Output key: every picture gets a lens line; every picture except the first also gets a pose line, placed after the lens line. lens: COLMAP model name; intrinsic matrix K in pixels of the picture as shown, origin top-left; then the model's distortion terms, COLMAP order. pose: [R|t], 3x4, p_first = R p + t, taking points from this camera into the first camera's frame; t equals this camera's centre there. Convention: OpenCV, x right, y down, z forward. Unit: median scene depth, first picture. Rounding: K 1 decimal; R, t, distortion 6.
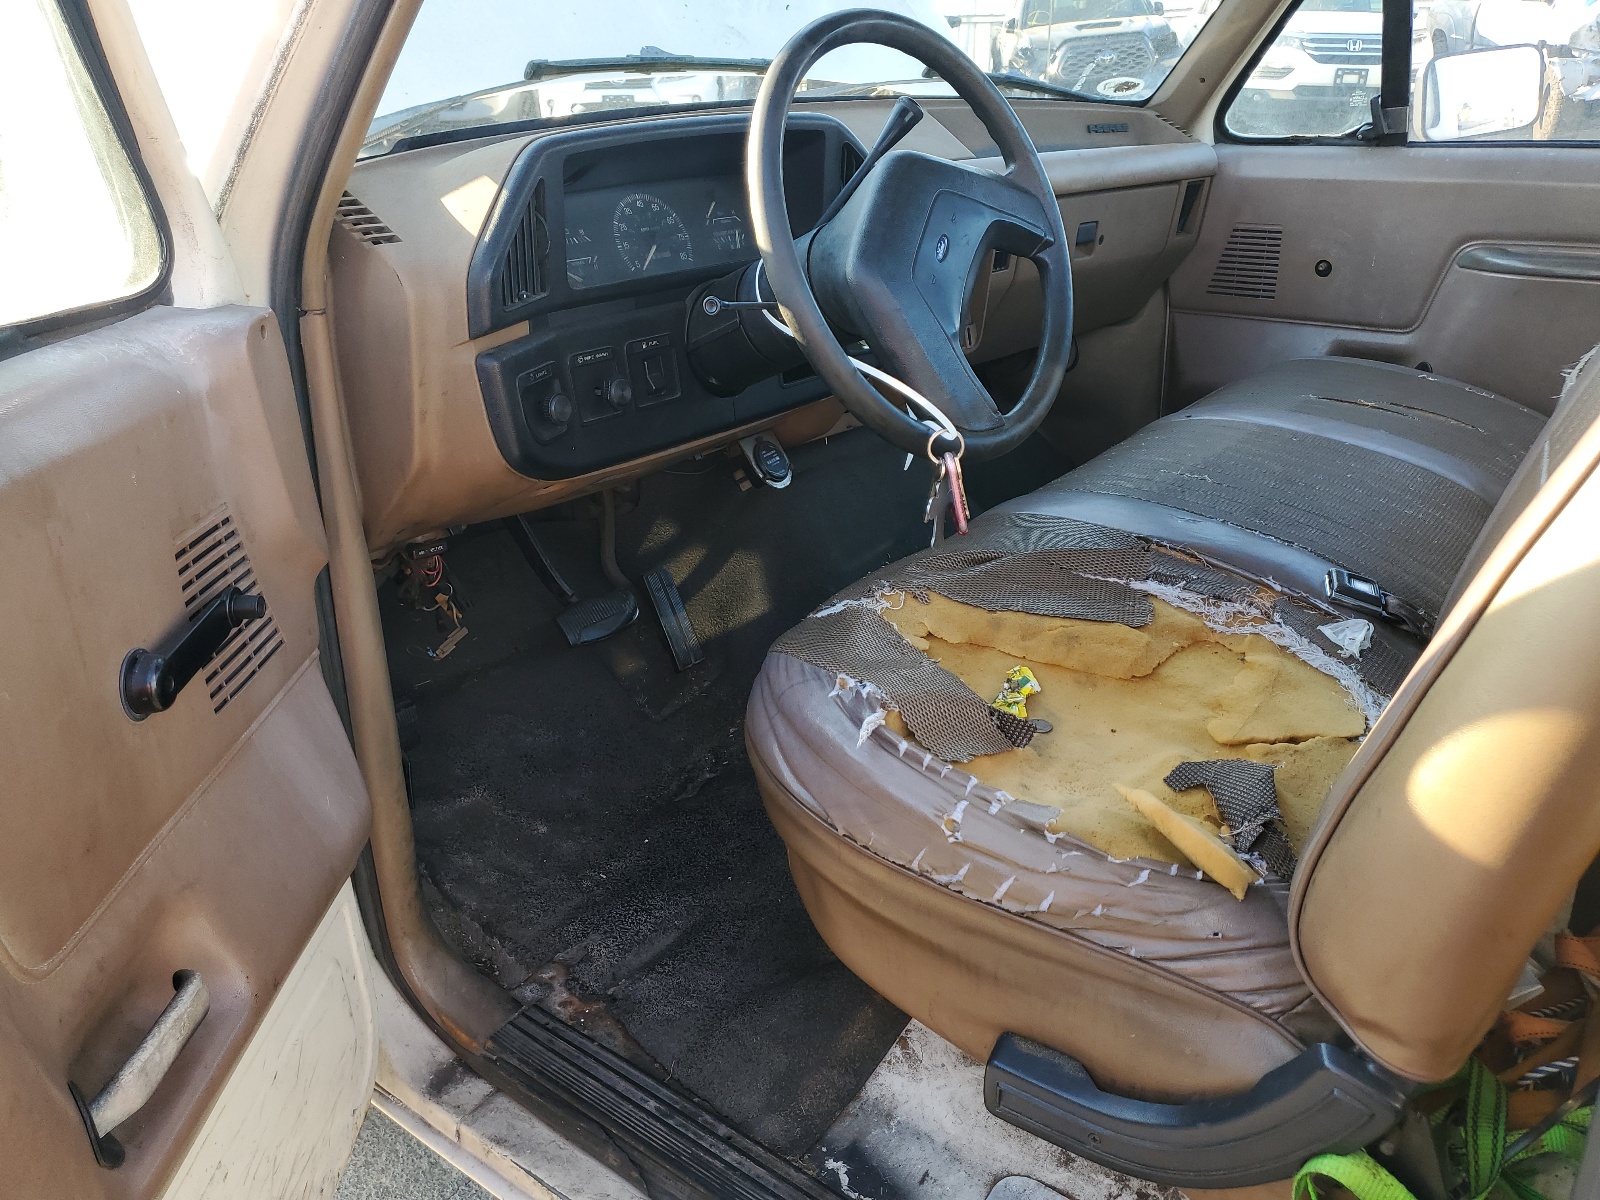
lens RADIAL K [[1256.6, 0, 800.0], [0, 1256.6, 600.0], [0, 0, 1]] dist [0.067213, -0.071749]
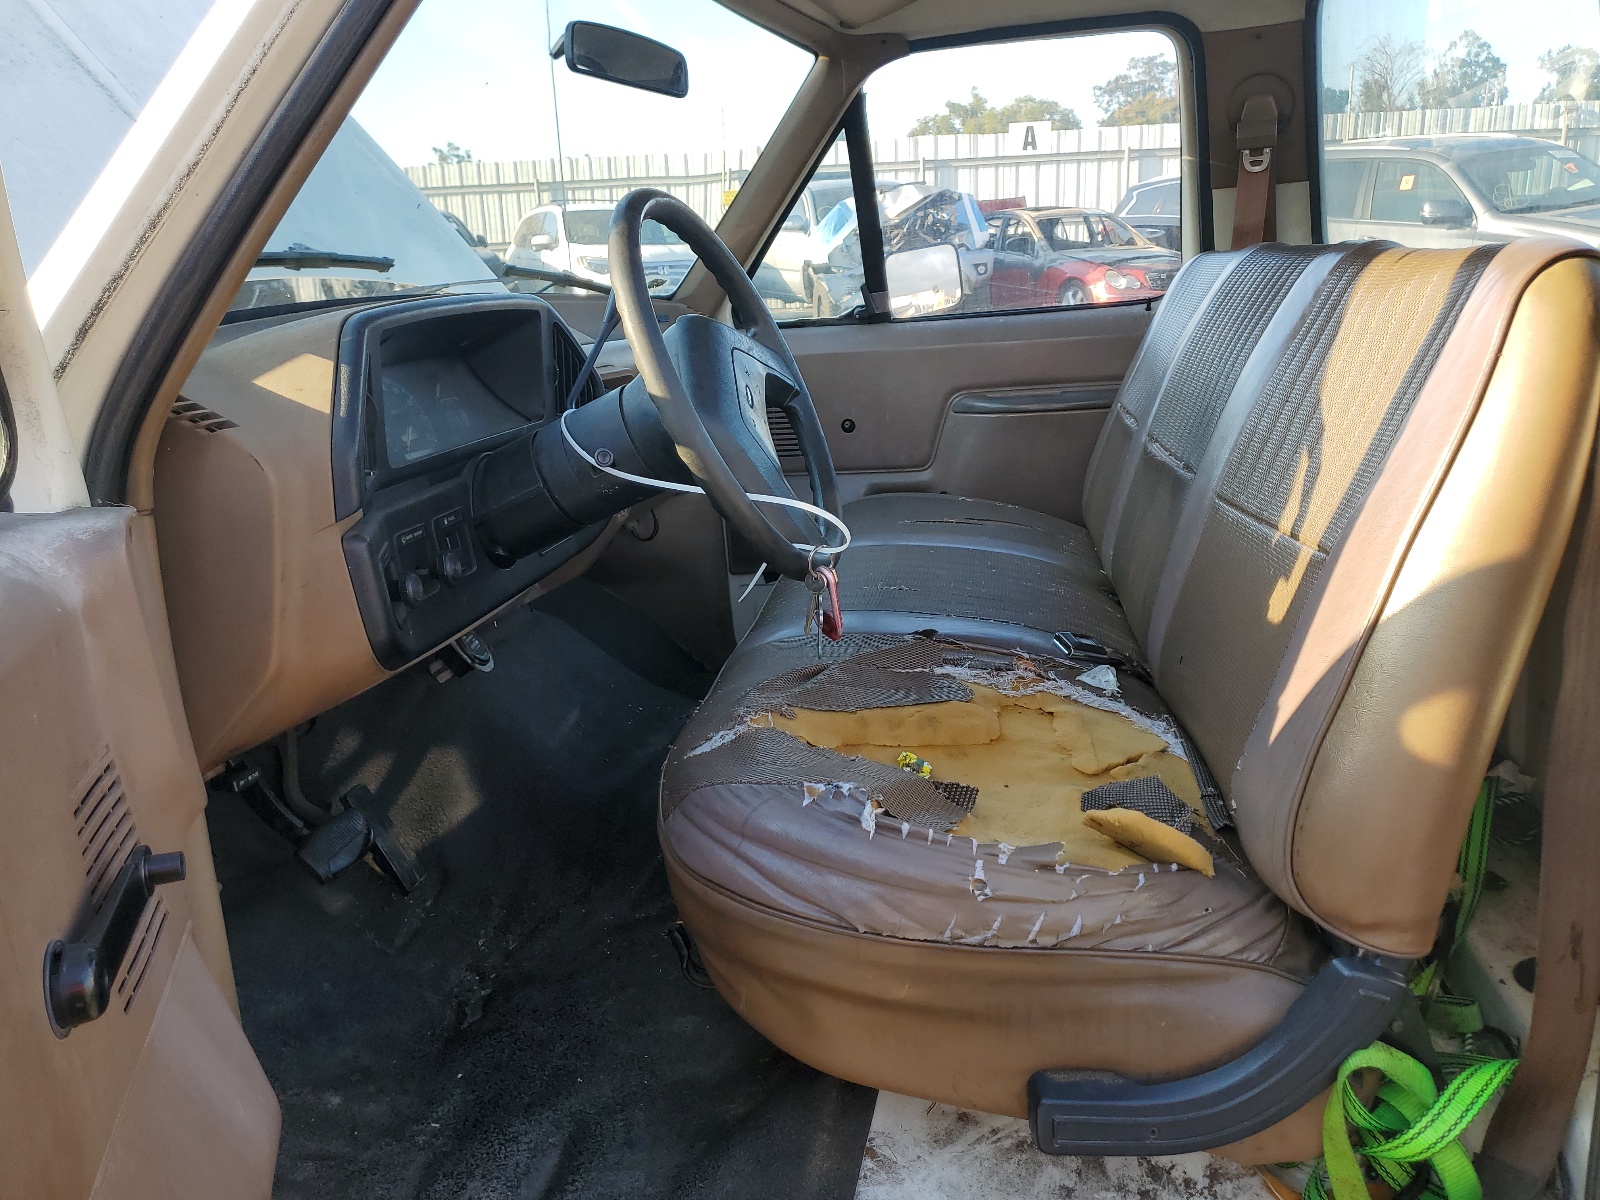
lens RADIAL K [[1256.6, 0, 800.0], [0, 1256.6, 600.0], [0, 0, 1]] dist [0.067213, -0.071749]
pose [[0.868591, -0.146796, 0.473286, -0.415179], [0.220860, 0.969683, -0.104570, 0.018656], [-0.443587, 0.195359, 0.874680, 0.062758]]
